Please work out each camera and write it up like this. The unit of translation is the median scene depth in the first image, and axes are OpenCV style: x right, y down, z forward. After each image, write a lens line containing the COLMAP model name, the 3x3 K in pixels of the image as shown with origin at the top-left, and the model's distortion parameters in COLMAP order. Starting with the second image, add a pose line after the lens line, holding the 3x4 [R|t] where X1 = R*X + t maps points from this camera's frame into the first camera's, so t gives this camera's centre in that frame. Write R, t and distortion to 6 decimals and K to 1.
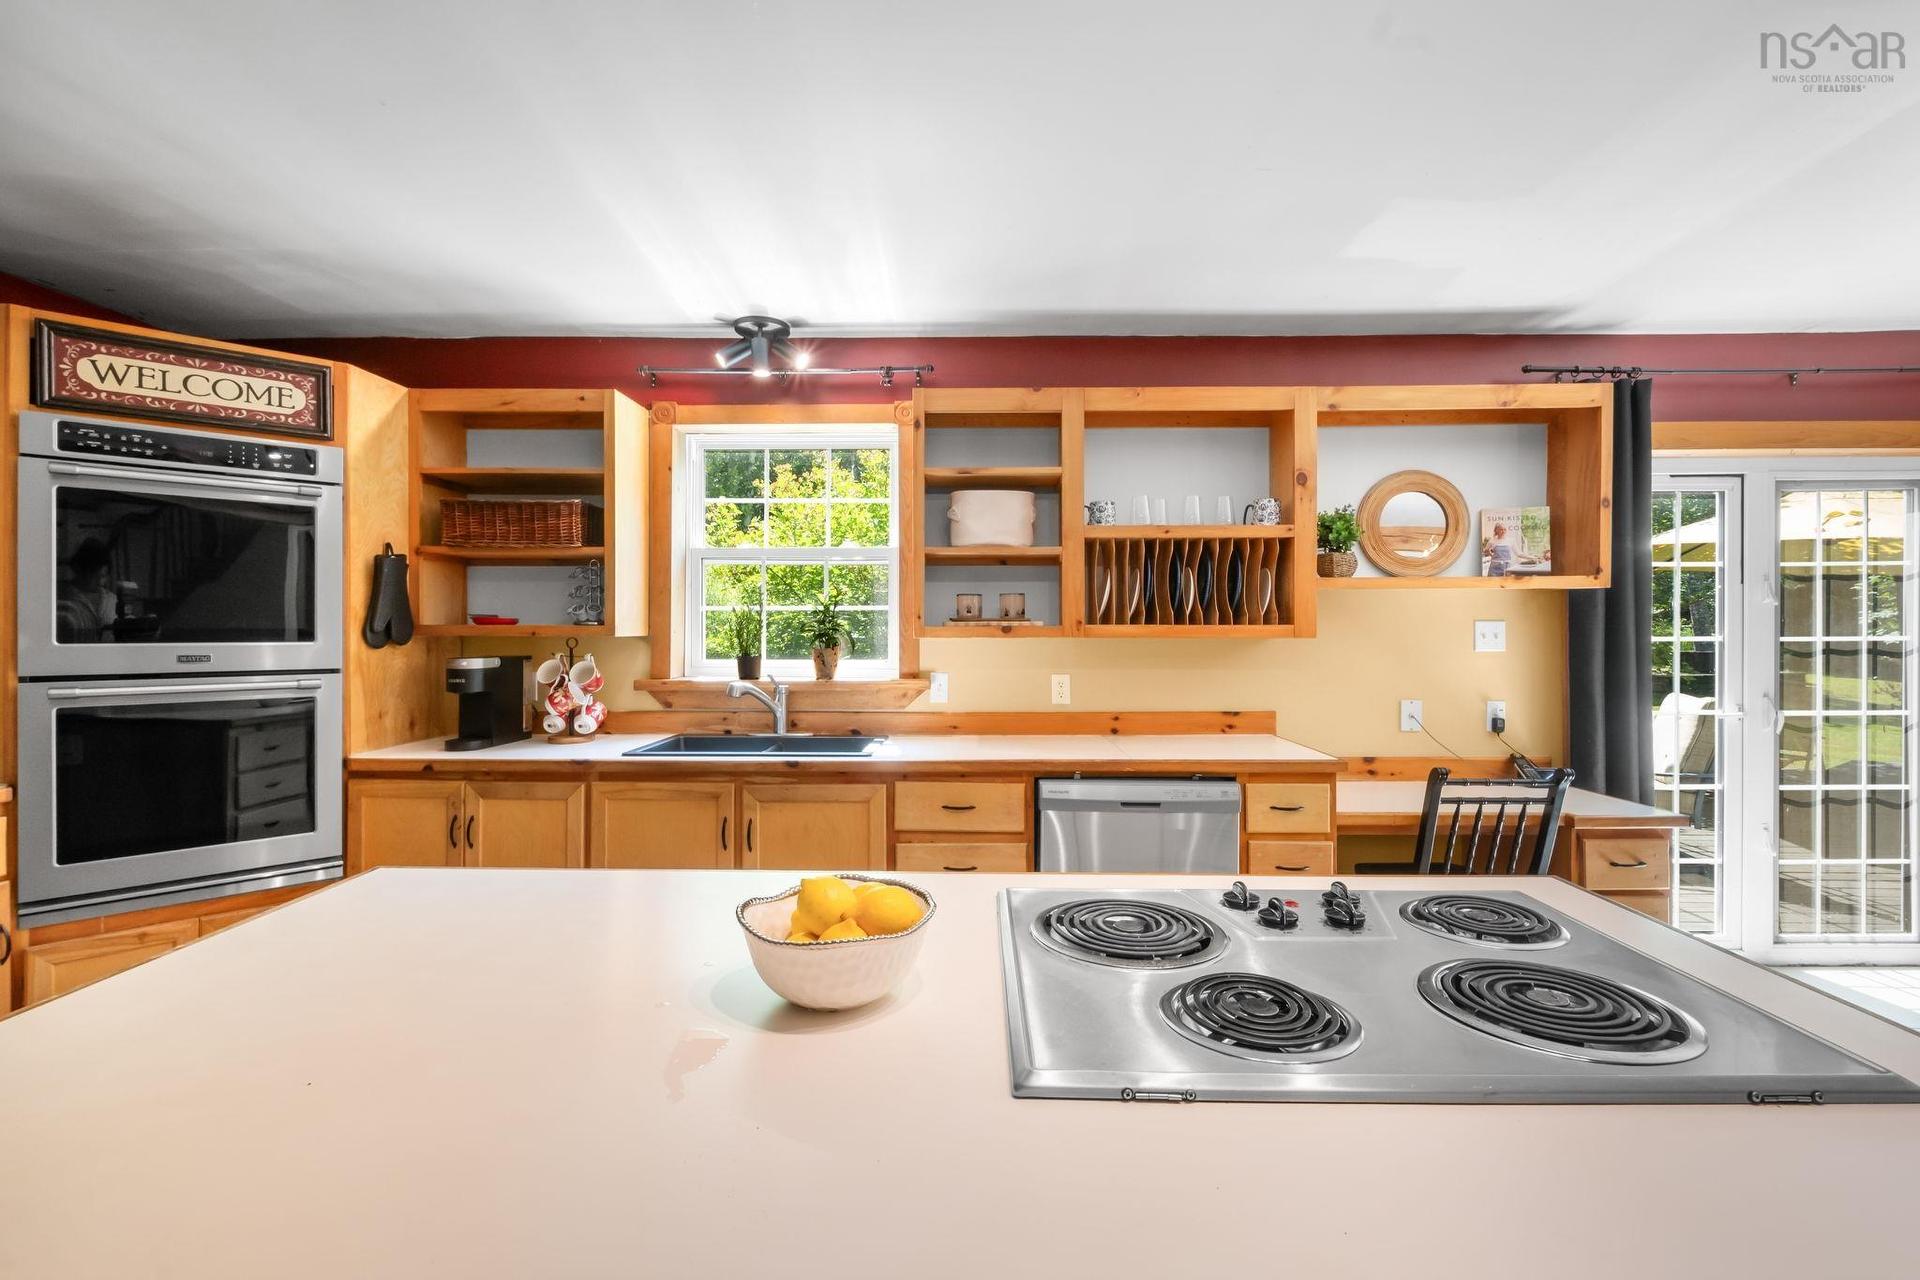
lens RADIAL K [[844.6, 0, 965.3], [0, 844.6, 631.5], [0, 0, 1]] dist [0.001342, -0.005008]
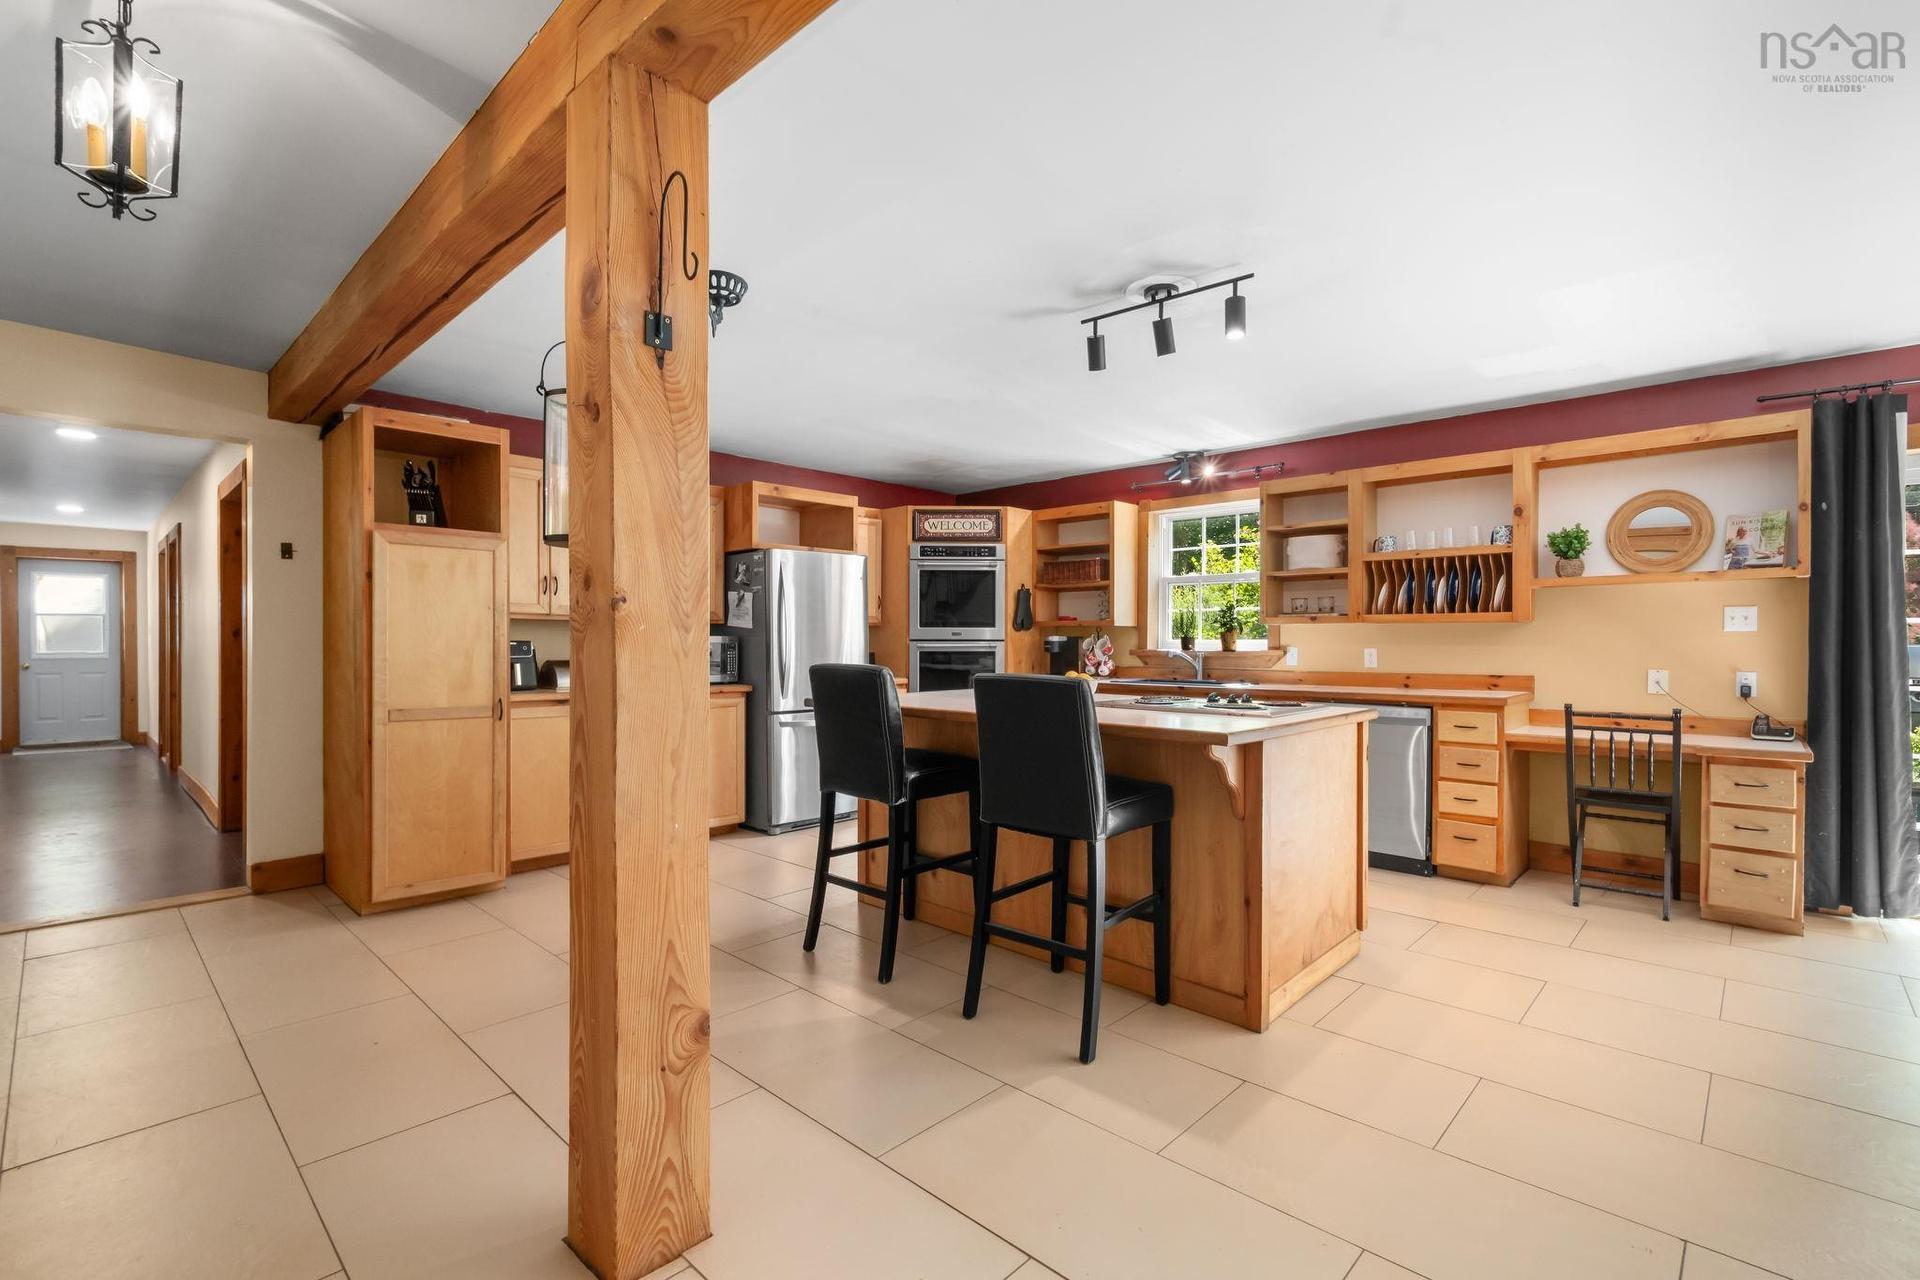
lens RADIAL K [[851.1, 0, 963.3], [0, 851.1, 645.6], [0, 0, 1]] dist [0.001860, -0.006324]
pose [[0.740496, 0.004493, -0.672045, 0.671791], [-0.004323, 0.999989, 0.001923, 0.051274], [0.672047, 0.001481, 0.740507, -0.723438]]
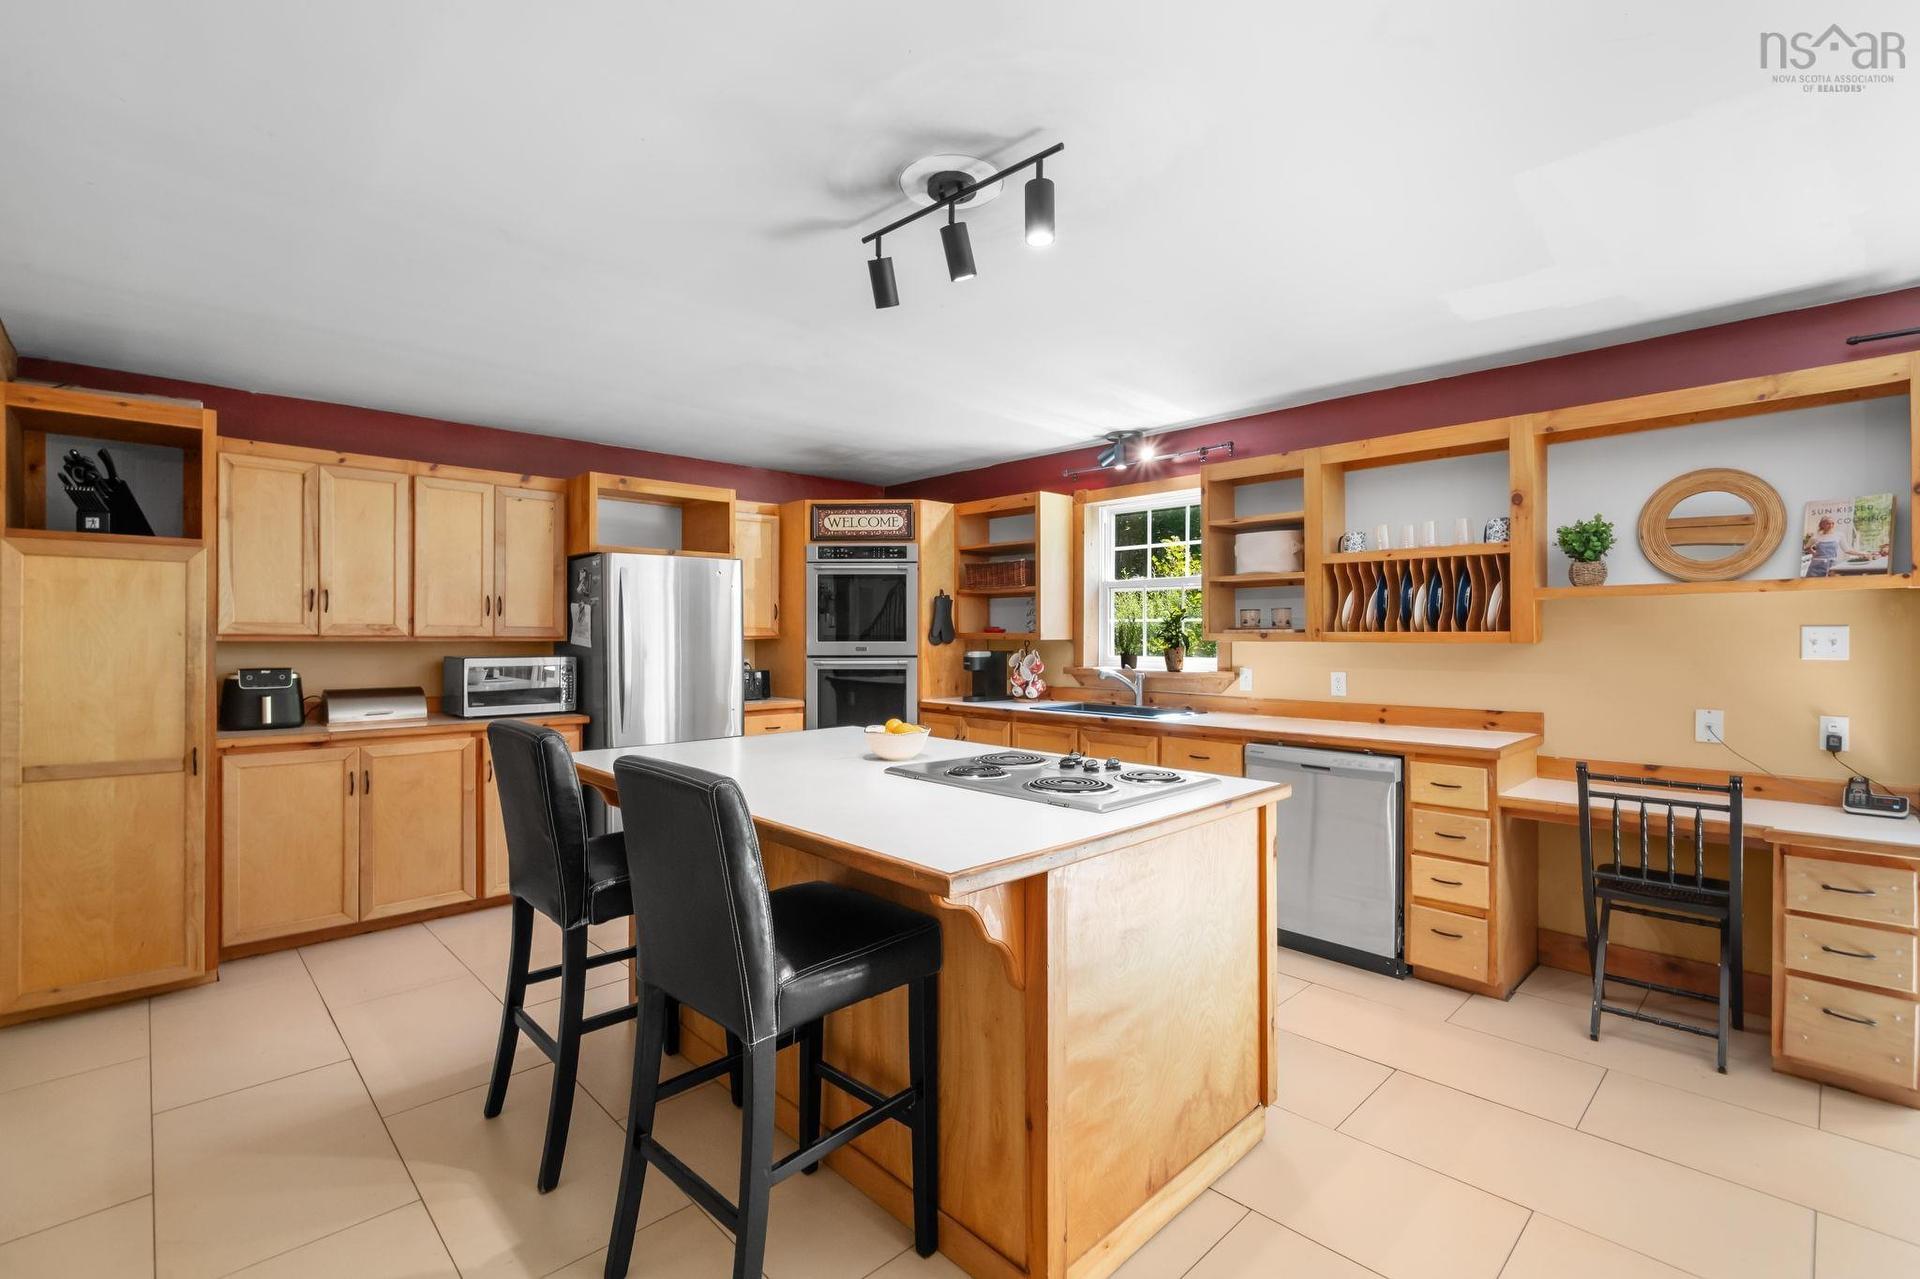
lens RADIAL K [[844.6, 0, 965.3], [0, 844.6, 631.0], [0, 0, 1]] dist [0.001342, -0.005008]
pose [[0.710965, -0.003373, -0.703220, 0.656950], [-0.001303, 0.999980, -0.006113, -0.000792], [0.703227, 0.005262, 0.710946, -0.290872]]
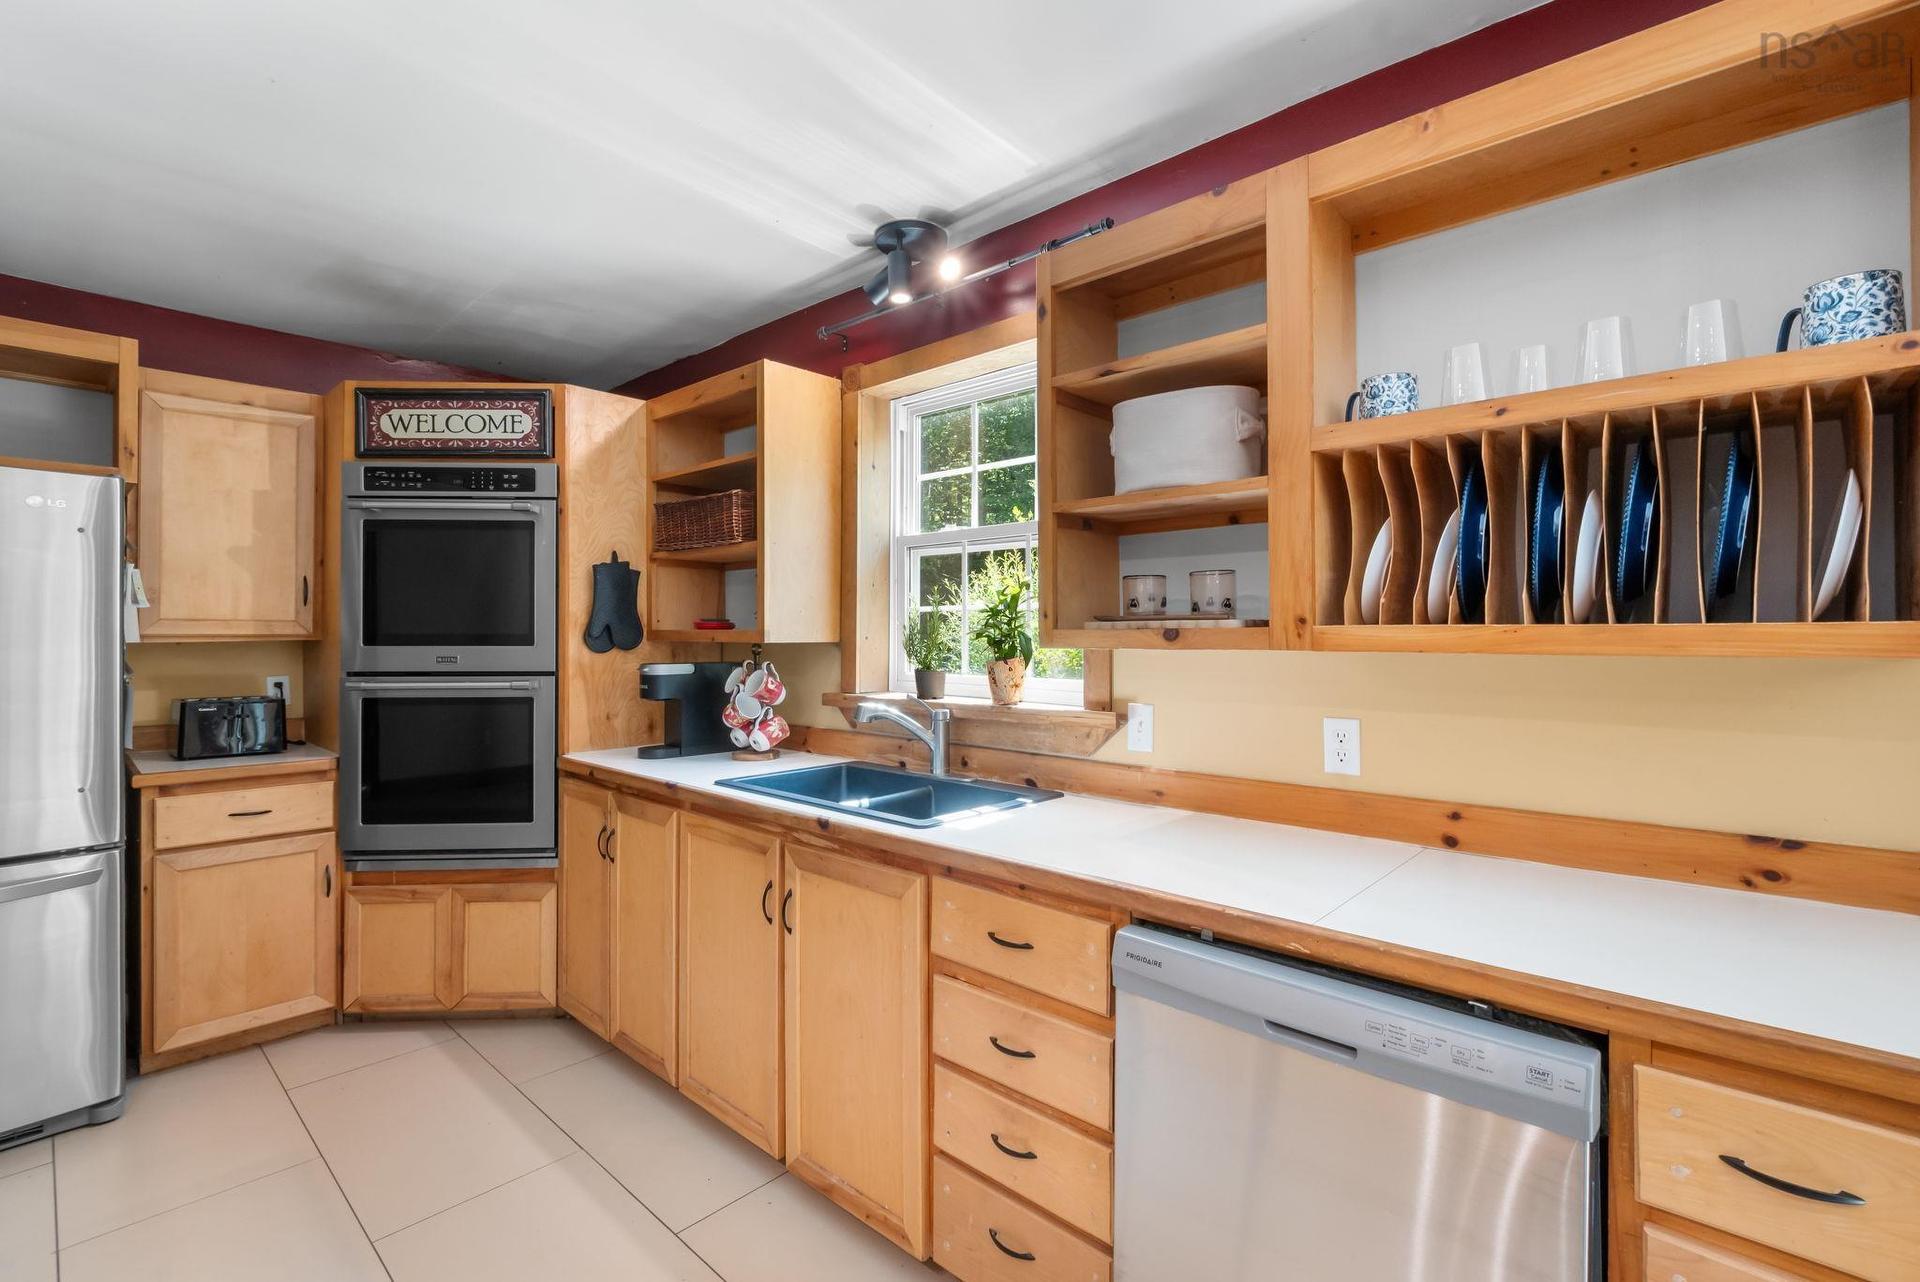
lens RADIAL K [[844.6, 0, 965.3], [0, 844.6, 632.5], [0, 0, 1]] dist [0.001342, -0.005008]
pose [[0.754881, -0.001477, -0.655860, 0.314439], [-0.002742, 0.999982, -0.005408, -0.000504], [0.655856, 0.005881, 0.754863, 0.485174]]
